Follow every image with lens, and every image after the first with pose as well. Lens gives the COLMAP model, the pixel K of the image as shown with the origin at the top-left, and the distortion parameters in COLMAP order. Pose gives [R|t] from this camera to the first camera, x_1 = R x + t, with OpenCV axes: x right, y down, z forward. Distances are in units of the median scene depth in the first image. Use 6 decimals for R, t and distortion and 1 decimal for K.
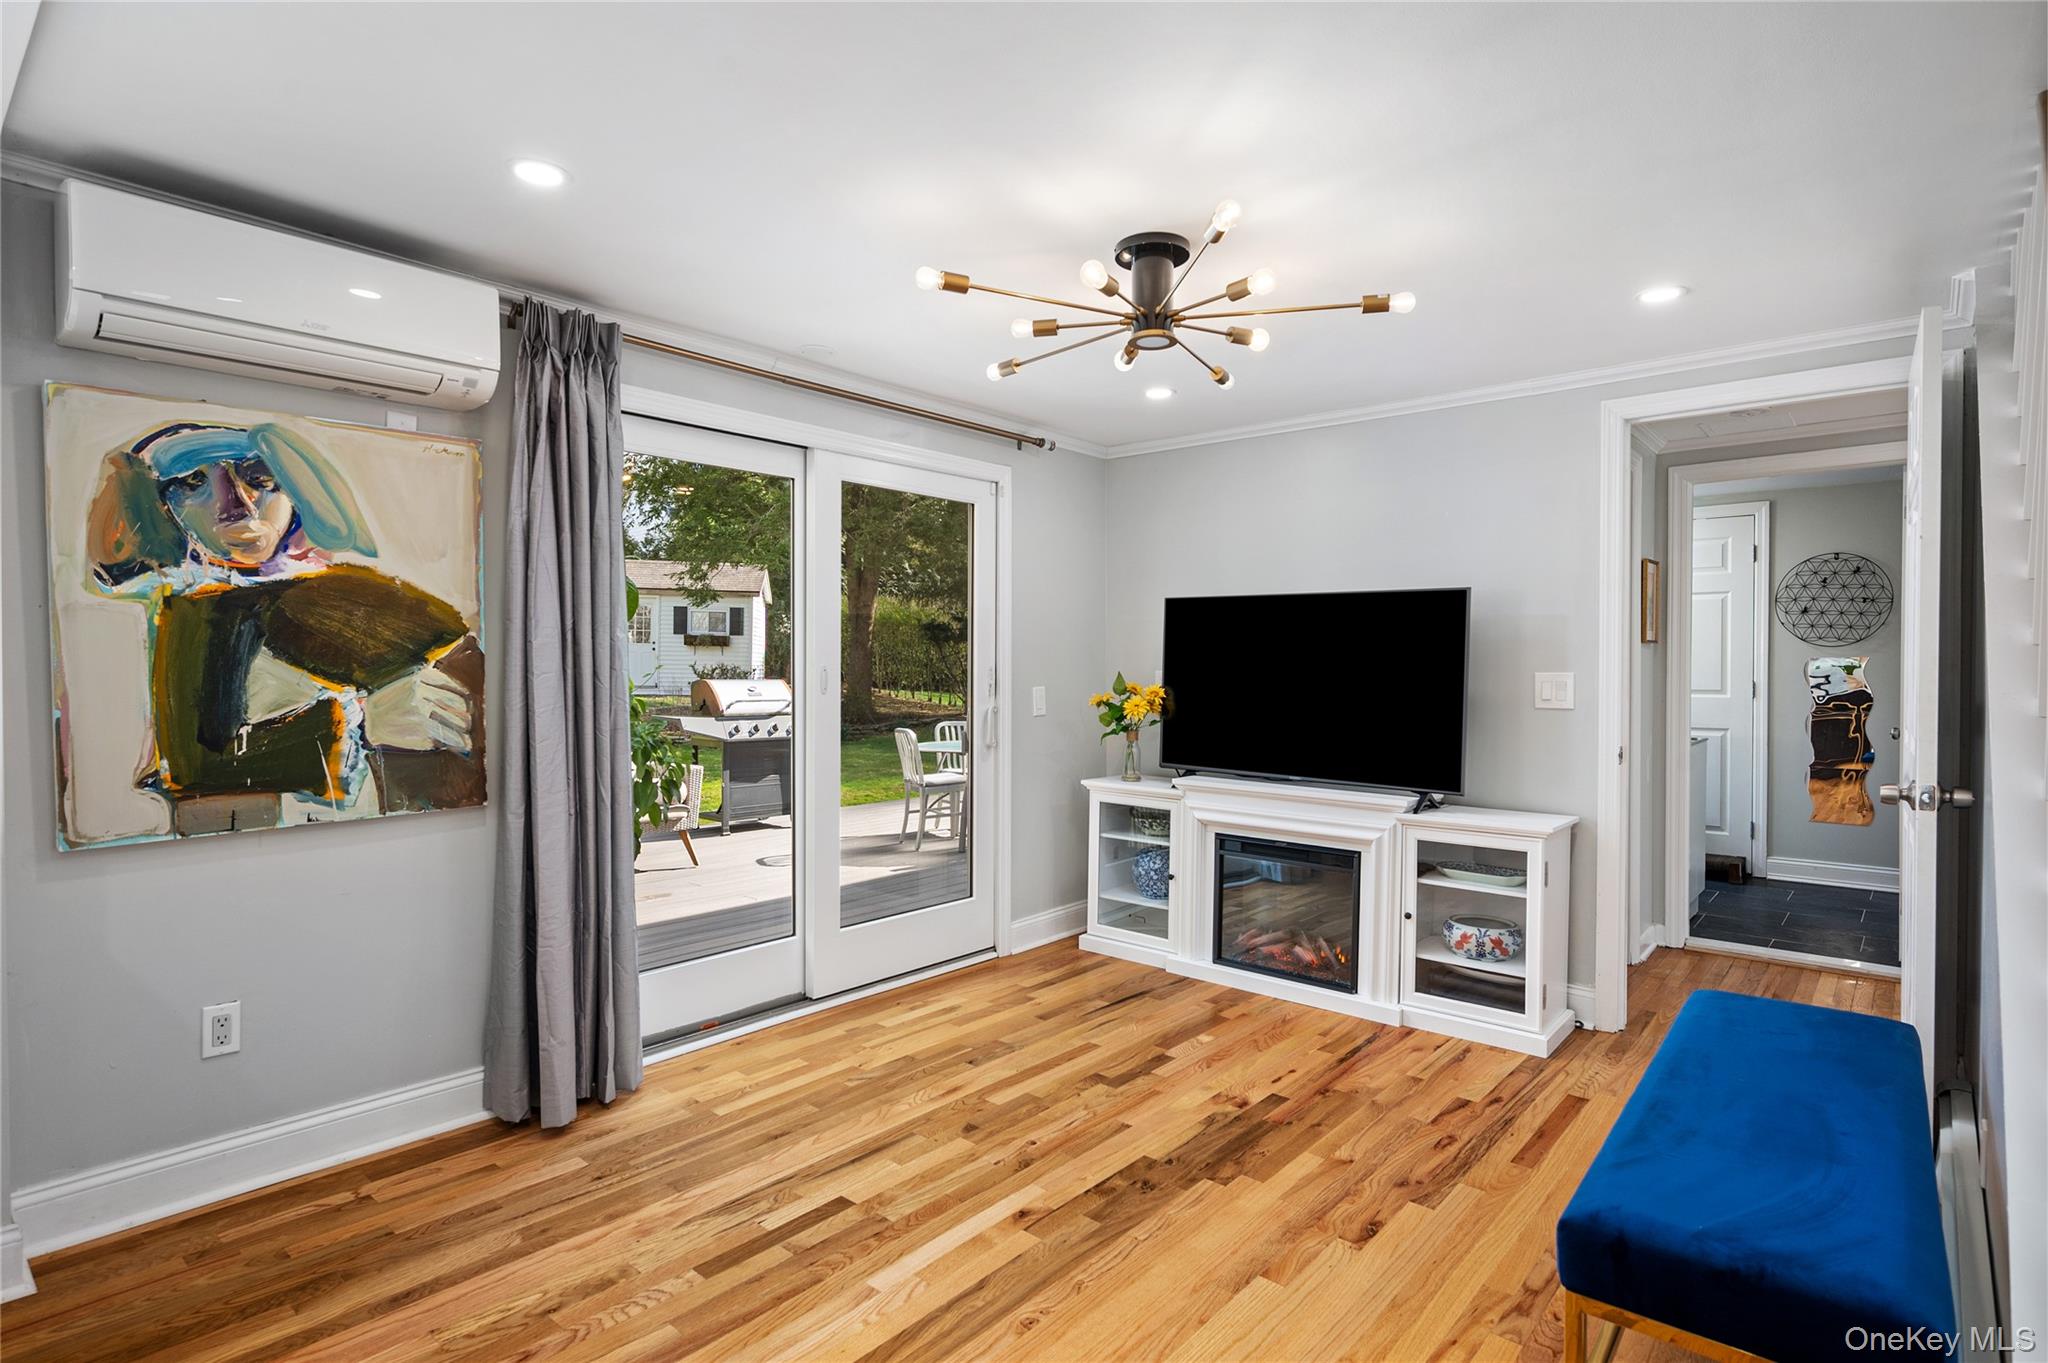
lens RADIAL K [[1044.4, 0, 1028.1], [0, 1044.4, 683.5], [0, 0, 1]] dist [0.000370, 0.000259]
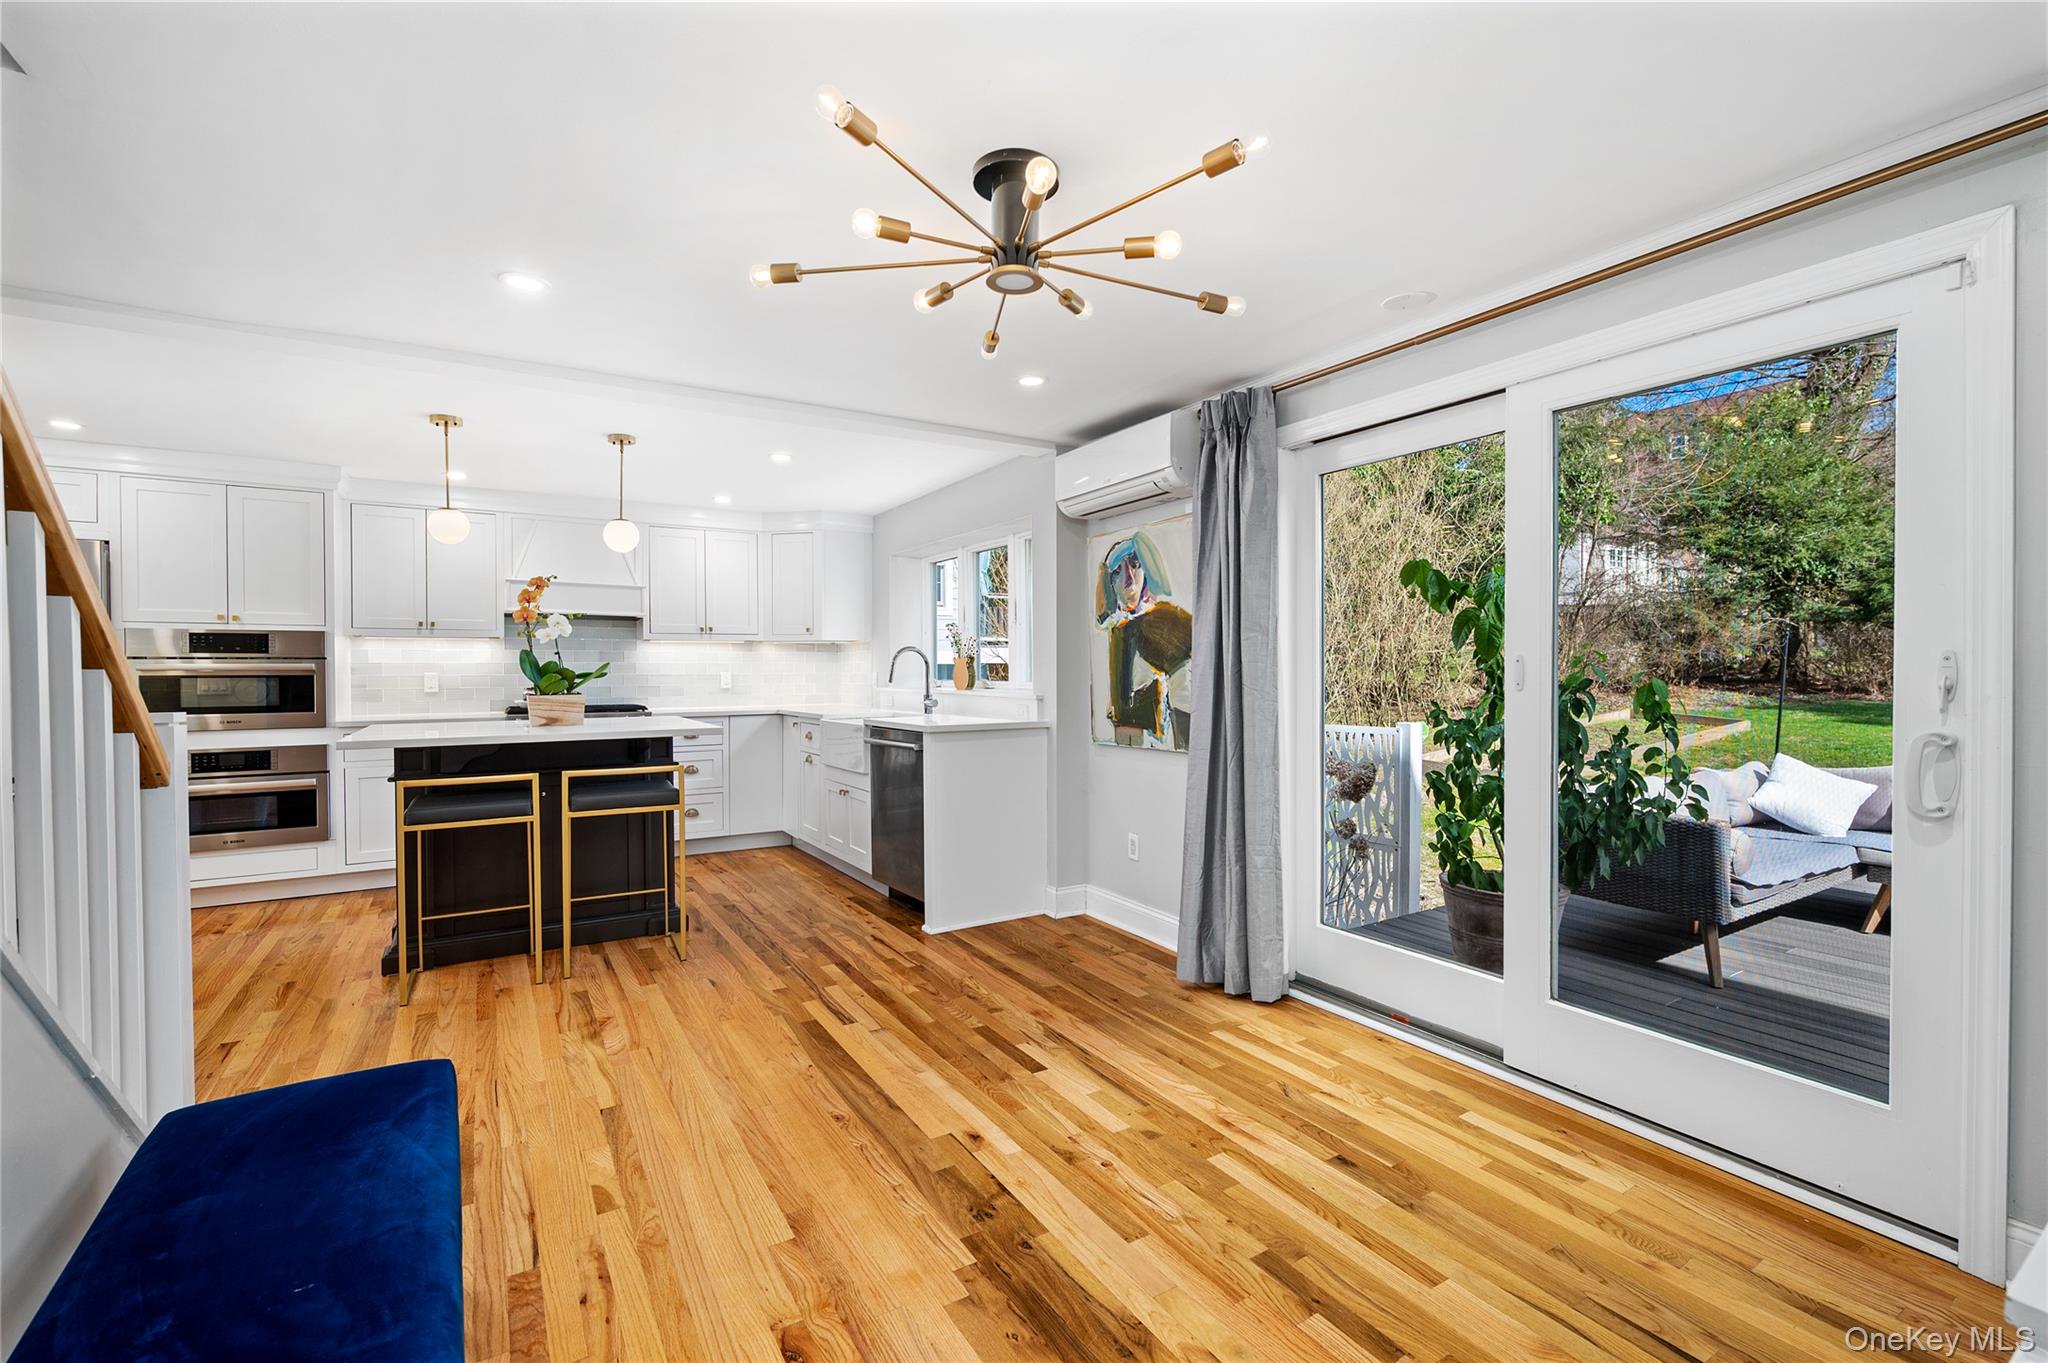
lens RADIAL K [[893.7, 0, 1024.0], [0, 893.7, 681.5], [0, 0, 1]] dist [-0.001633, 0.000085]
pose [[-0.308683, 0.014497, -0.951054, 0.842256], [-0.012619, 0.999733, 0.019335, -0.008040], [0.951081, 0.017969, -0.308418, 1.258952]]
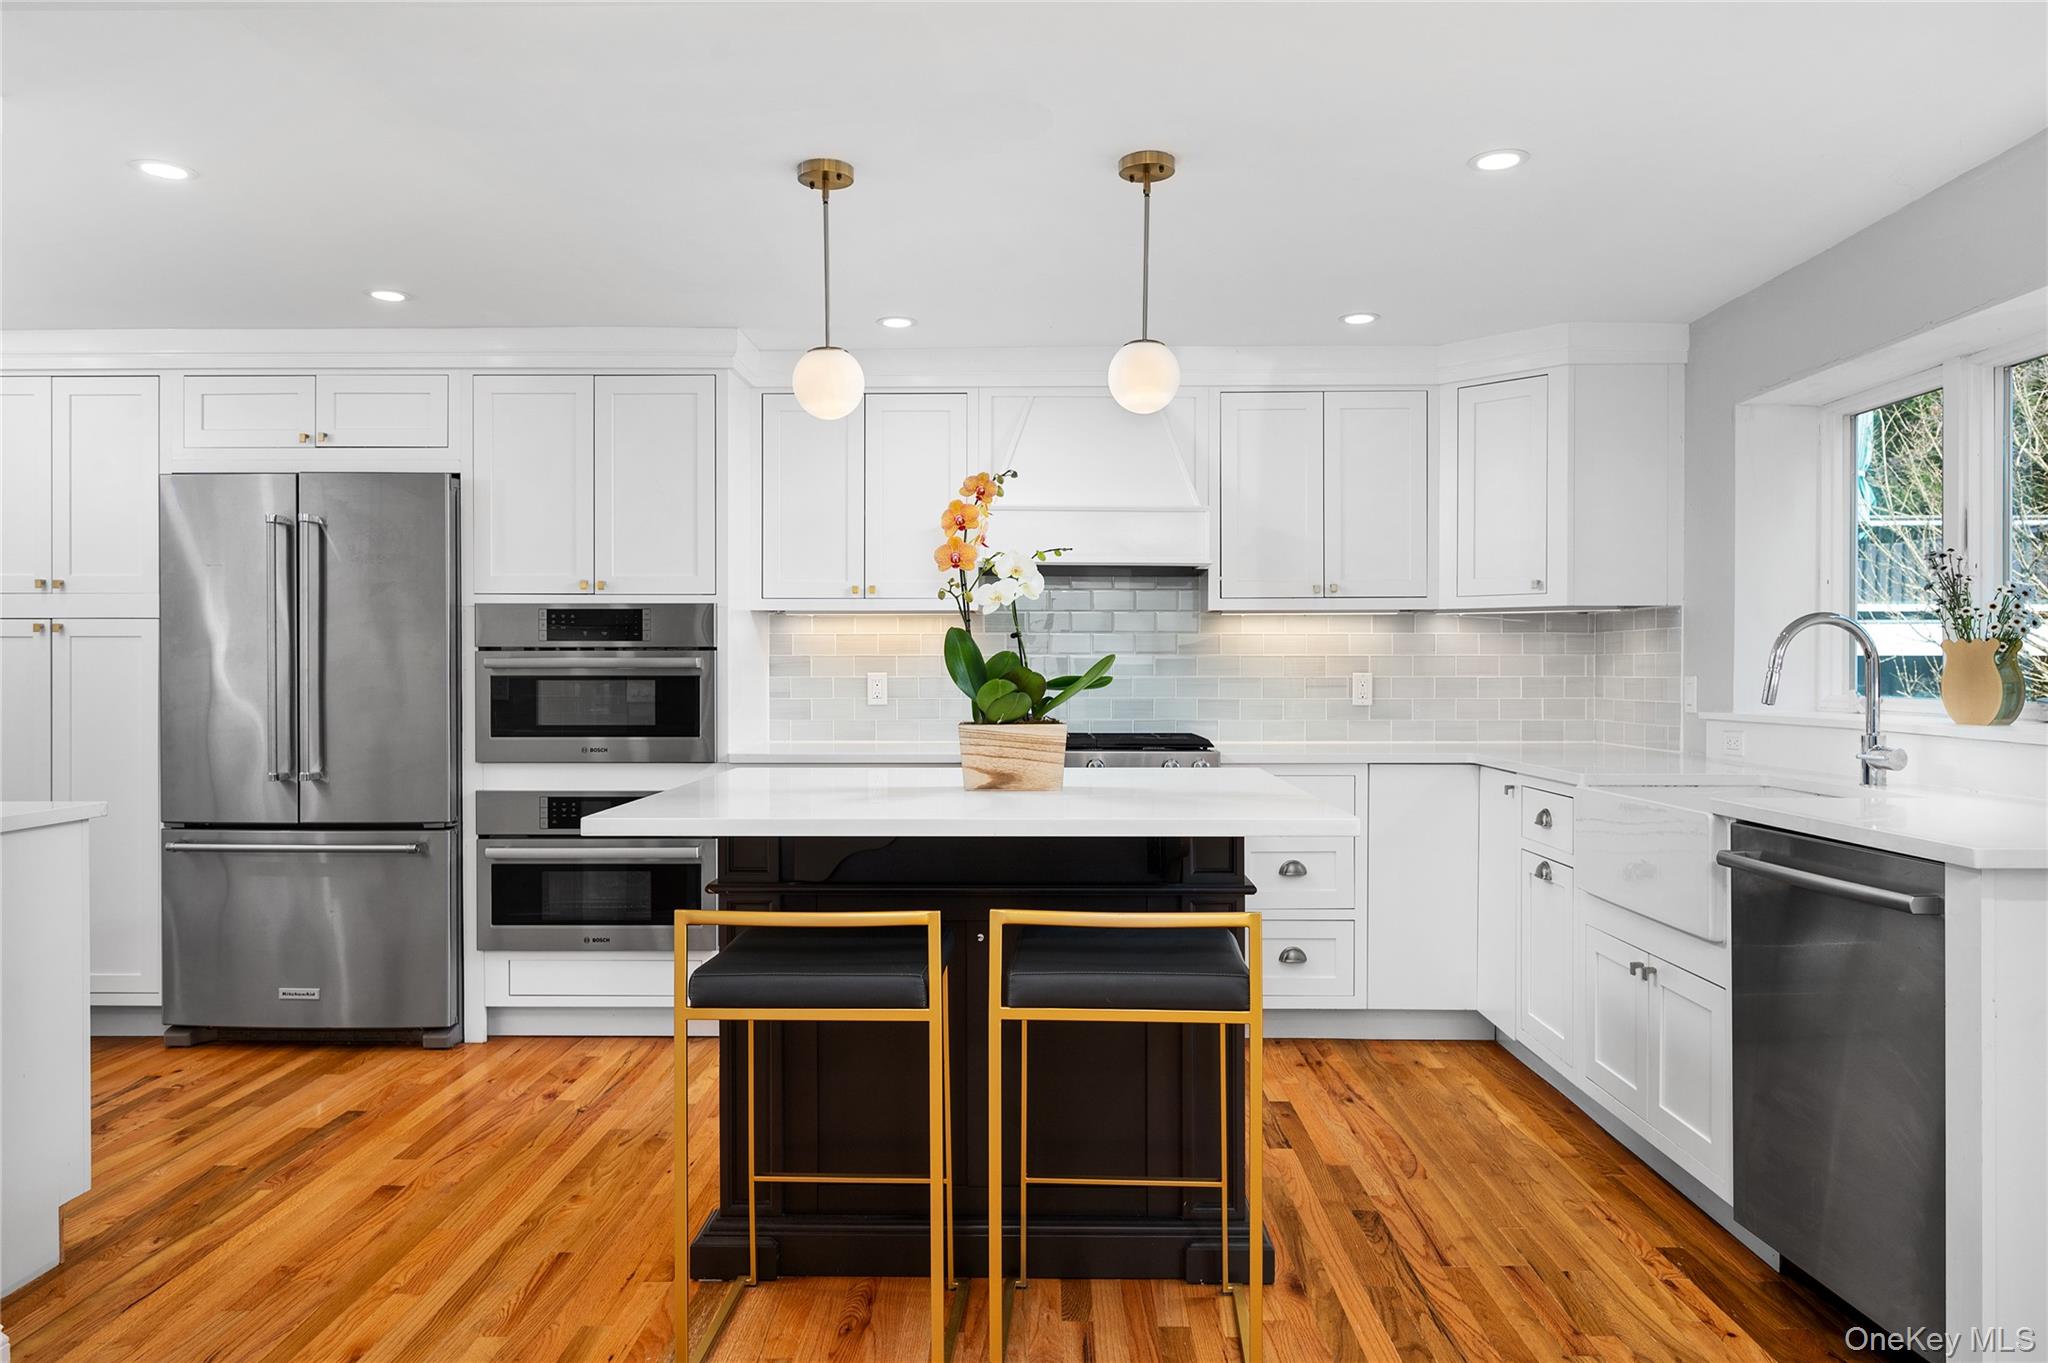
lens RADIAL K [[1348.6, 0, 1024.0], [0, 1348.6, 681.5], [0, 0, 1]] dist [-0.004877, -0.001376]
pose [[-0.769323, 0.006662, -0.638825, 0.304945], [-0.010969, 0.999660, 0.023635, -0.004999], [0.638766, 0.025191, -0.768989, 0.852988]]
